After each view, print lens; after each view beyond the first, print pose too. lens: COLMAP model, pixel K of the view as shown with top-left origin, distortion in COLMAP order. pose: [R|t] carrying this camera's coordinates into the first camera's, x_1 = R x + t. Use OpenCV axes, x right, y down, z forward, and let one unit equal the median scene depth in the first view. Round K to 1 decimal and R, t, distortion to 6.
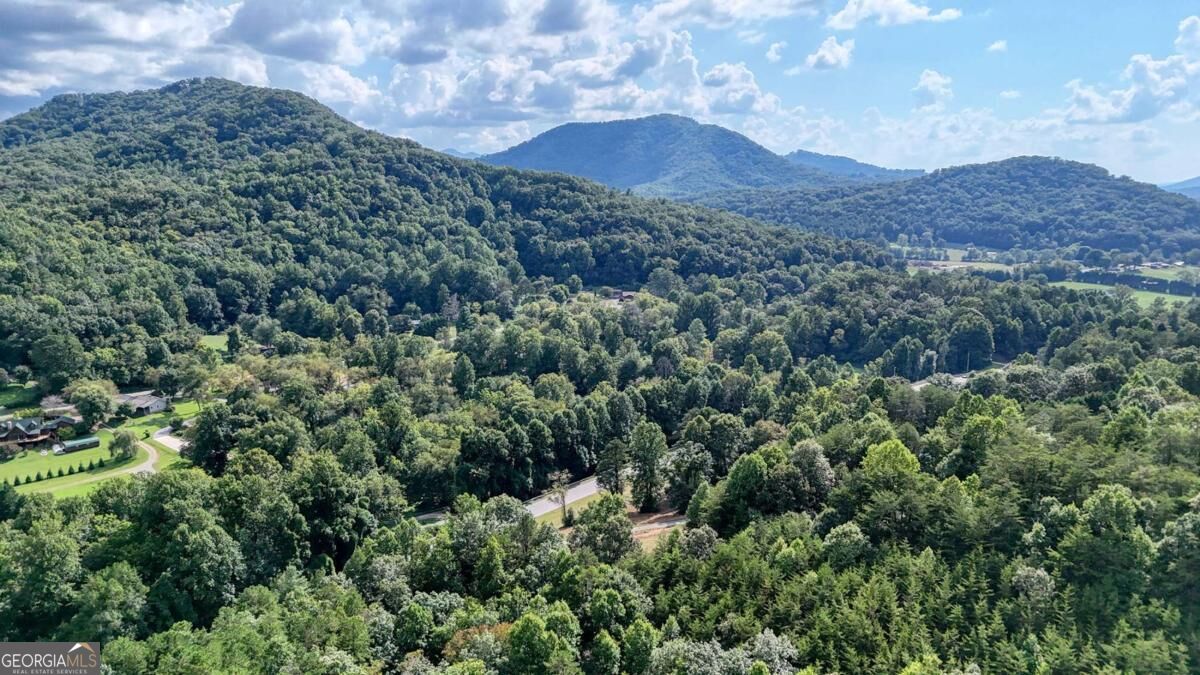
lens RADIAL K [[895.4, 0, 594.3], [0, 895.4, 333.4], [0, 0, 1]] dist [0.050832, -0.049008]
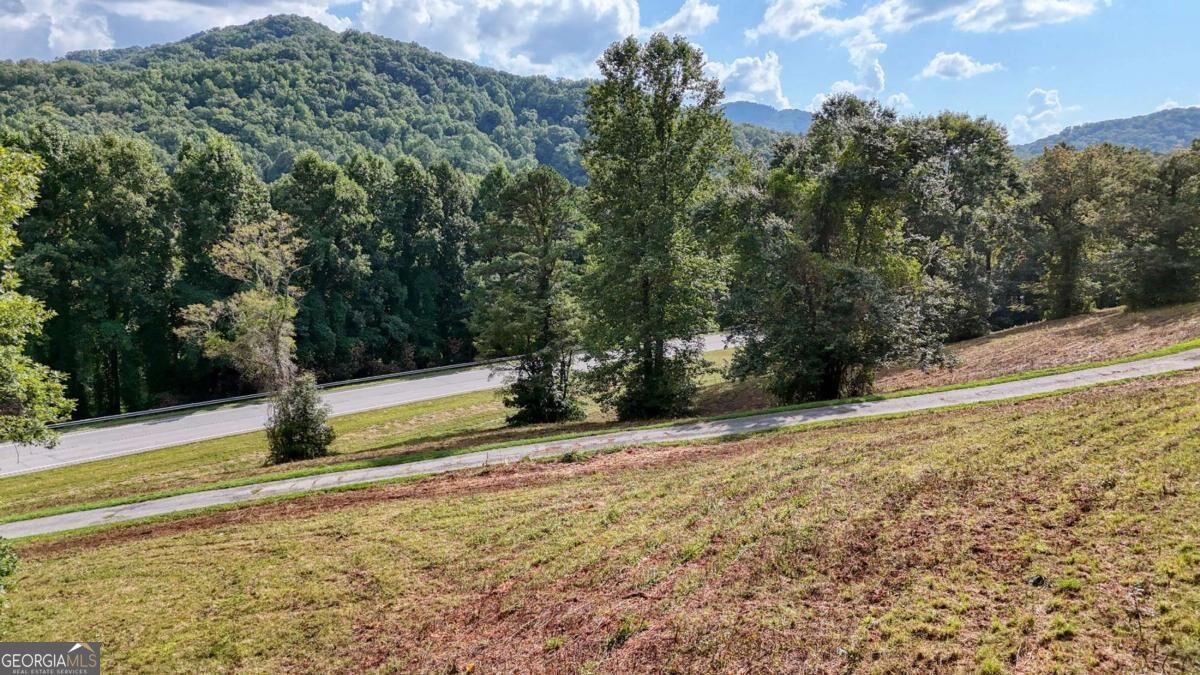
lens RADIAL K [[882.4, 0, 604.4], [0, 882.4, 336.3], [0, 0, 1]] dist [0.013051, -0.005202]
pose [[0.997107, 0.010292, -0.075313, 0.024310], [-0.011907, 0.999708, -0.021022, 0.066657], [0.075074, 0.021858, 0.996938, 0.277628]]
